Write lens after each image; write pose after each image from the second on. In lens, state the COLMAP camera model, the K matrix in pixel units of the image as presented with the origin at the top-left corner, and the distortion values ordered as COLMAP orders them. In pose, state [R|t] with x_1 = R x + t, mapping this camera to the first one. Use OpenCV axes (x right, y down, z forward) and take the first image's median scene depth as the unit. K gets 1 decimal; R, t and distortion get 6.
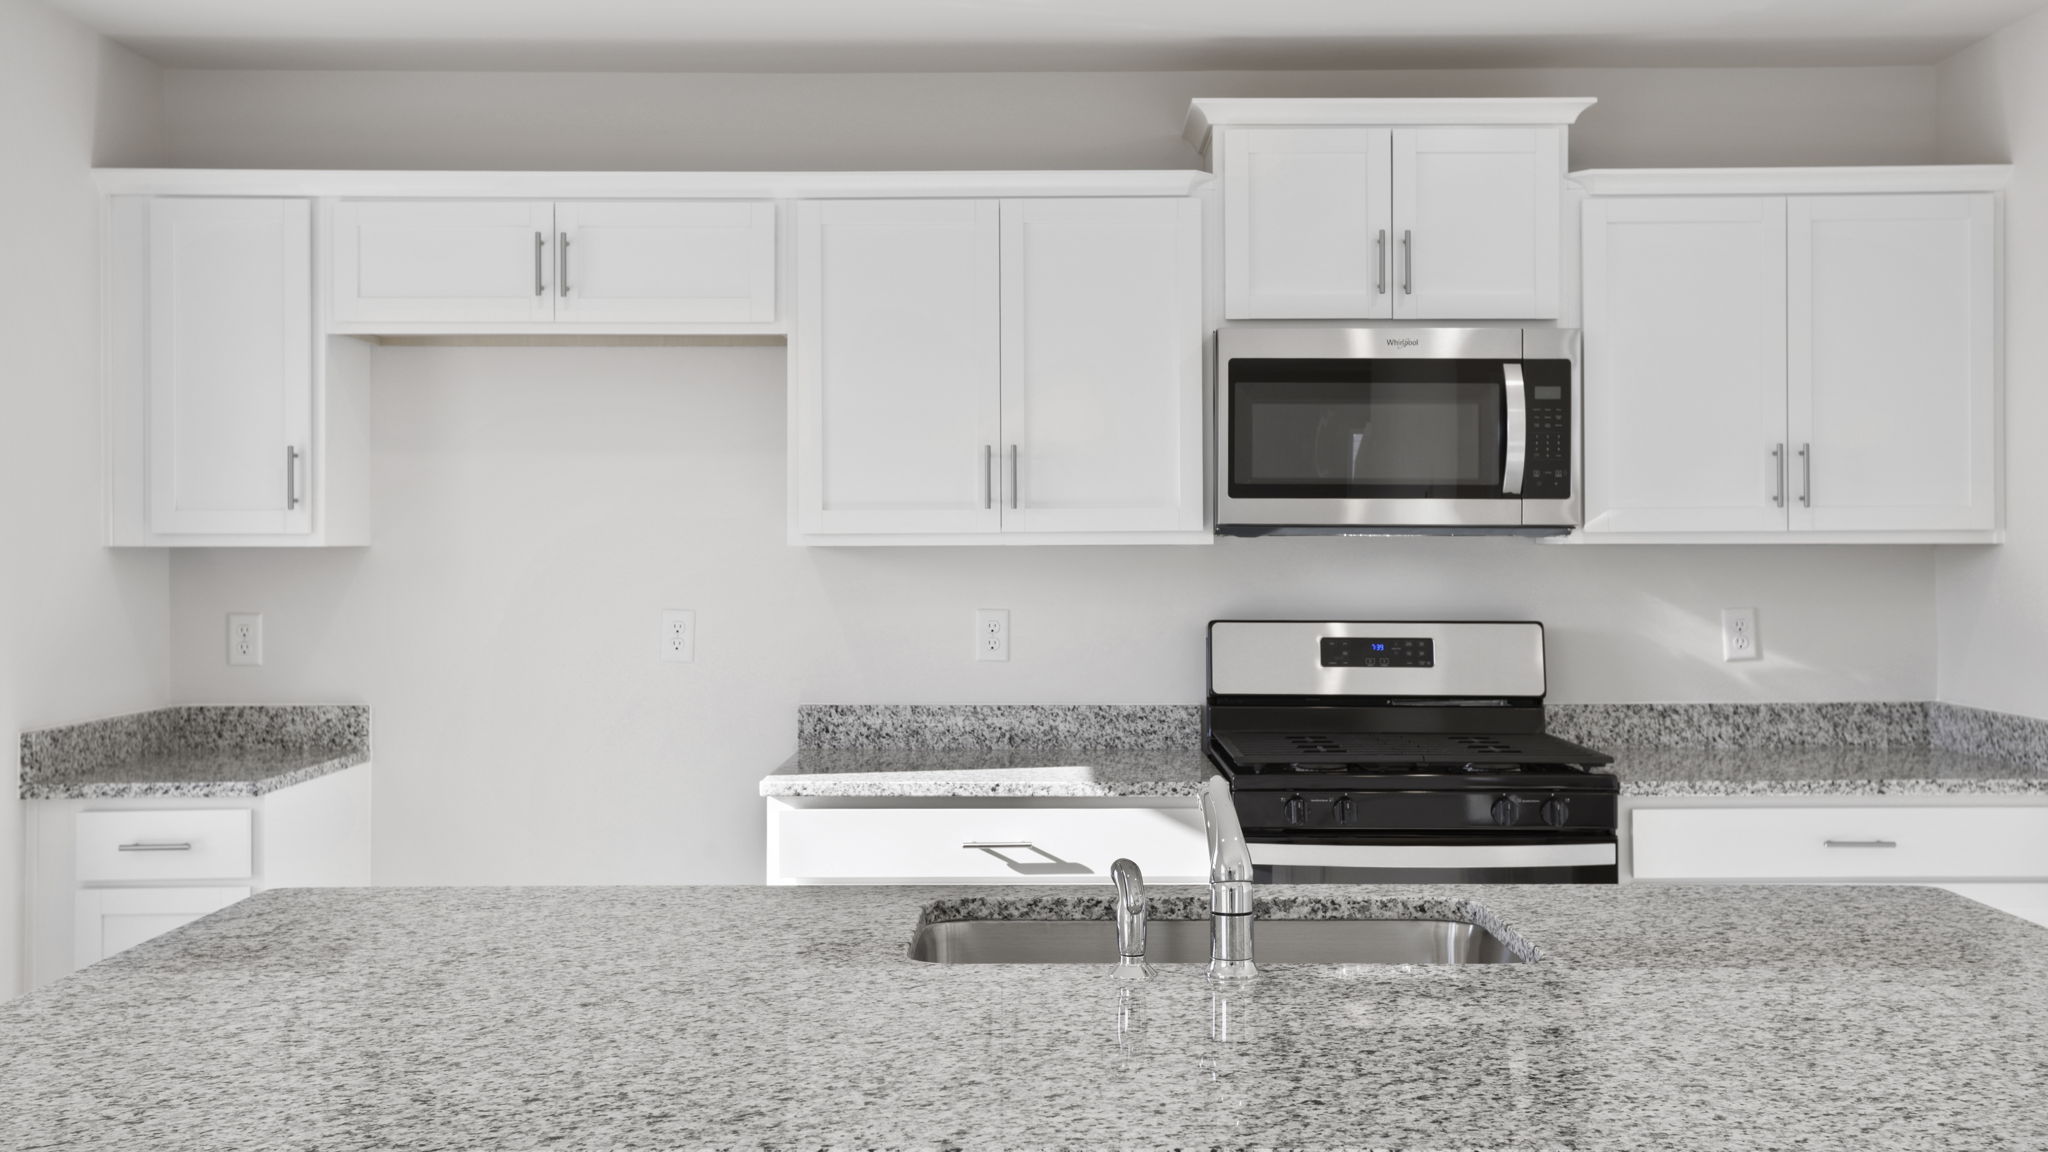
lens RADIAL K [[1998.9, 0, 1019.6], [0, 1998.9, 543.9], [0, 0, 1]] dist [0.042292, 0.000000]
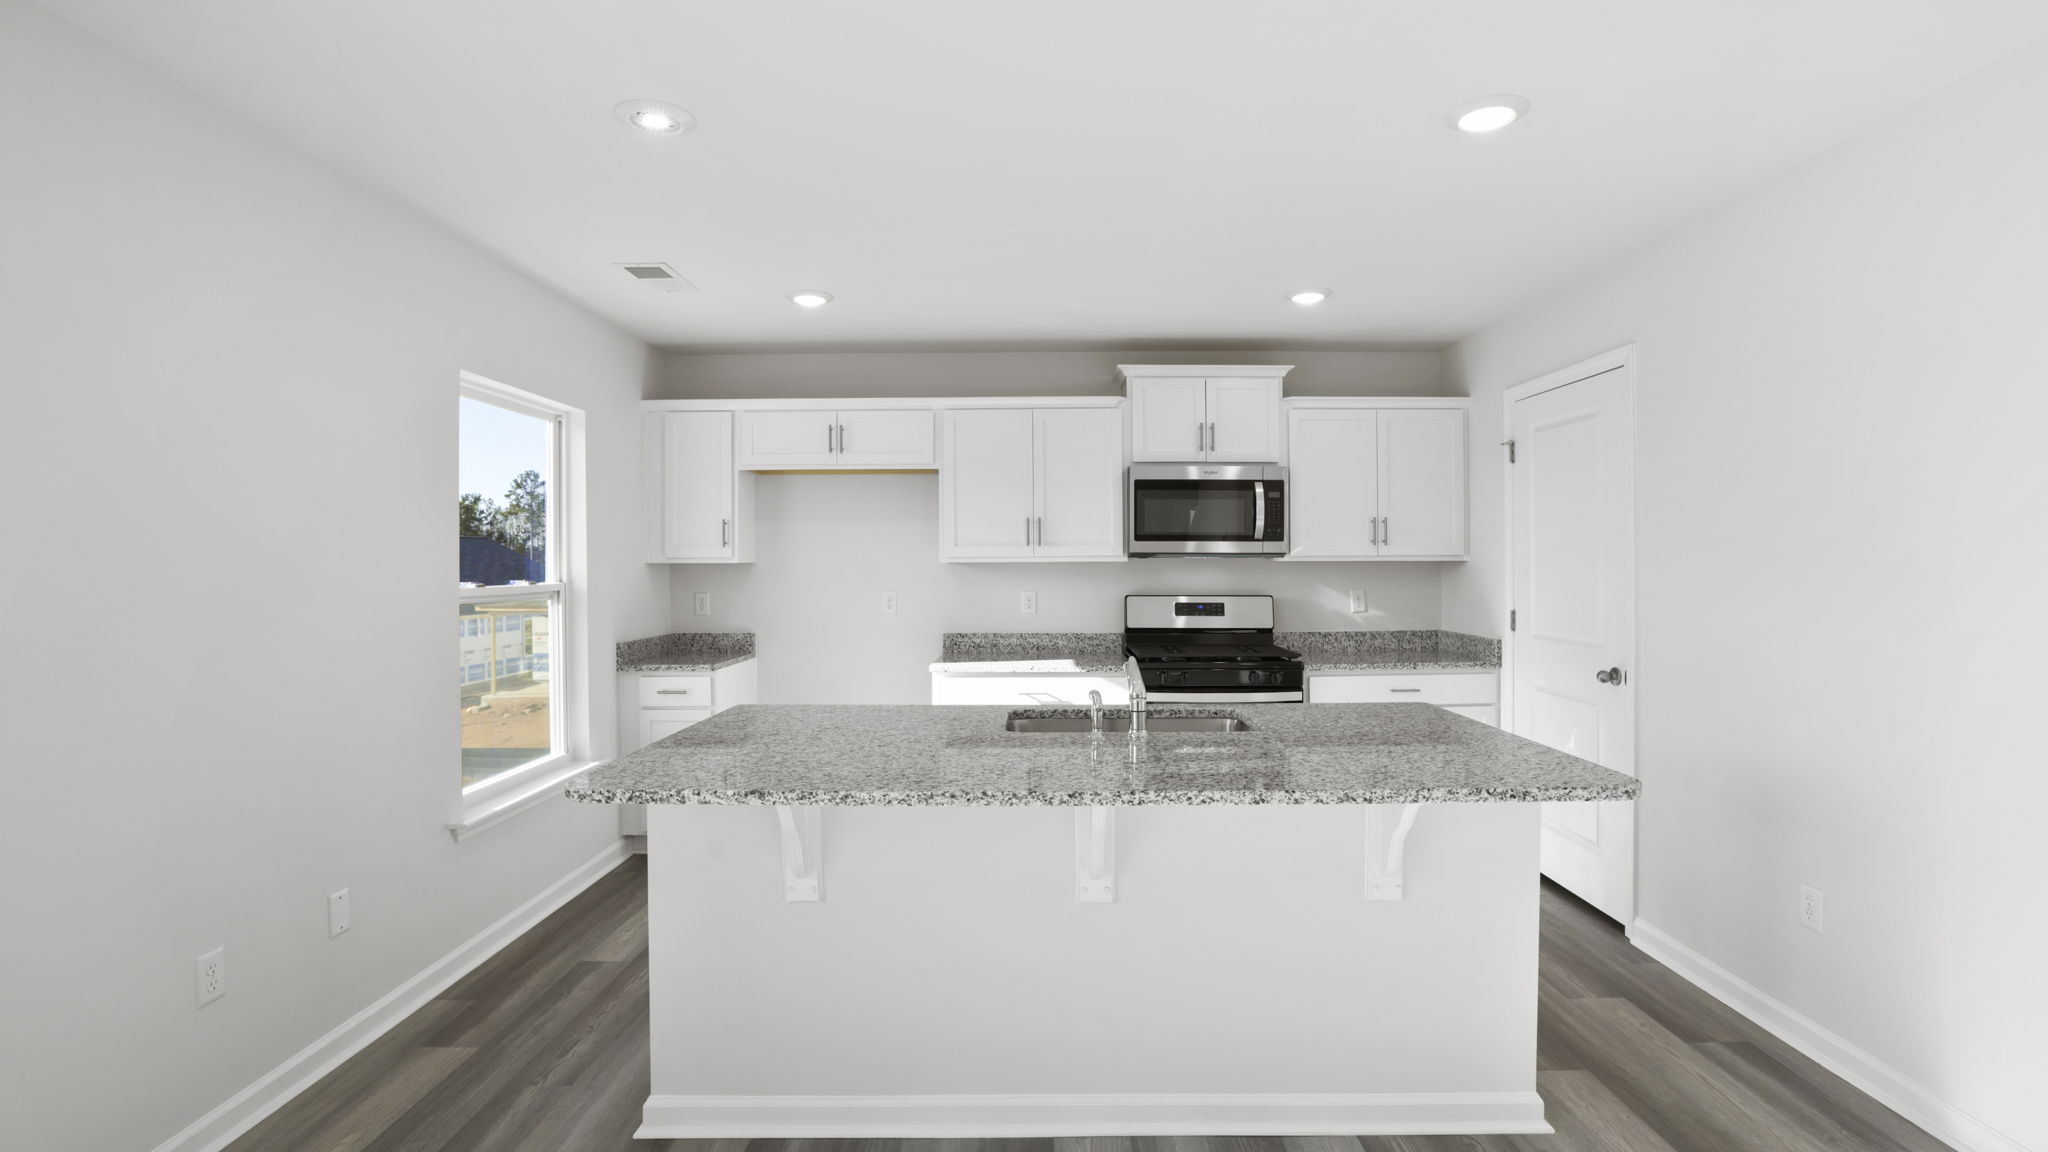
lens RADIAL K [[945.0, 0, 1031.8], [0, 945.0, 567.0], [0, 0, 1]] dist [-0.054089, 0.000002]
pose [[0.999997, -0.001283, -0.002100, -0.009187], [0.001296, 0.999980, 0.006142, -0.000269], [0.002092, -0.006144, 0.999979, -0.067268]]
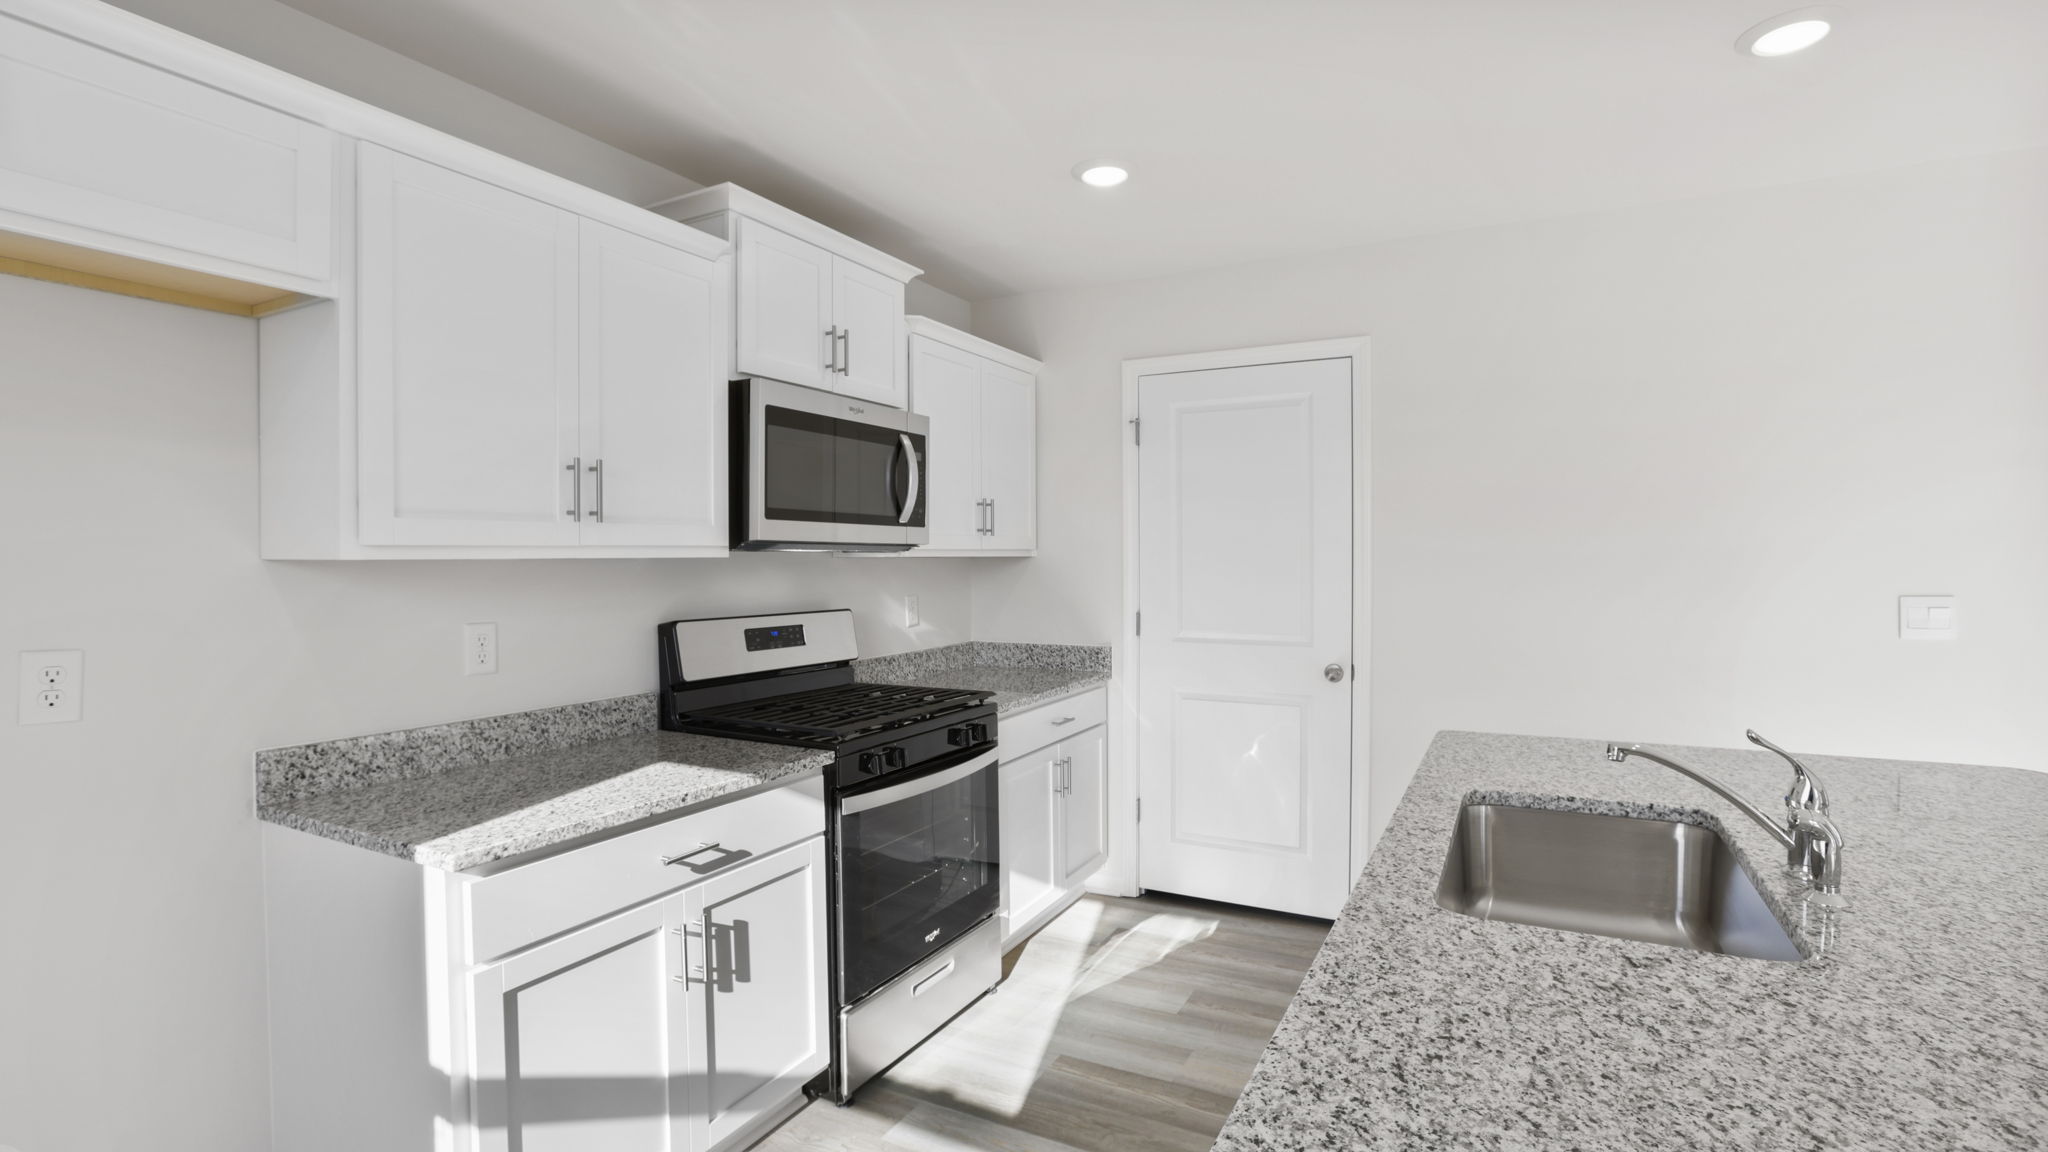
lens RADIAL K [[944.3, 0, 1039.9], [0, 944.3, 580.7], [0, 0, 1]] dist [-0.019299, 0.002835]
pose [[0.477222, -0.021998, 0.878507, -0.313468], [0.004336, 0.999733, 0.022678, 0.002112], [-0.878772, -0.007013, 0.477190, 0.566720]]
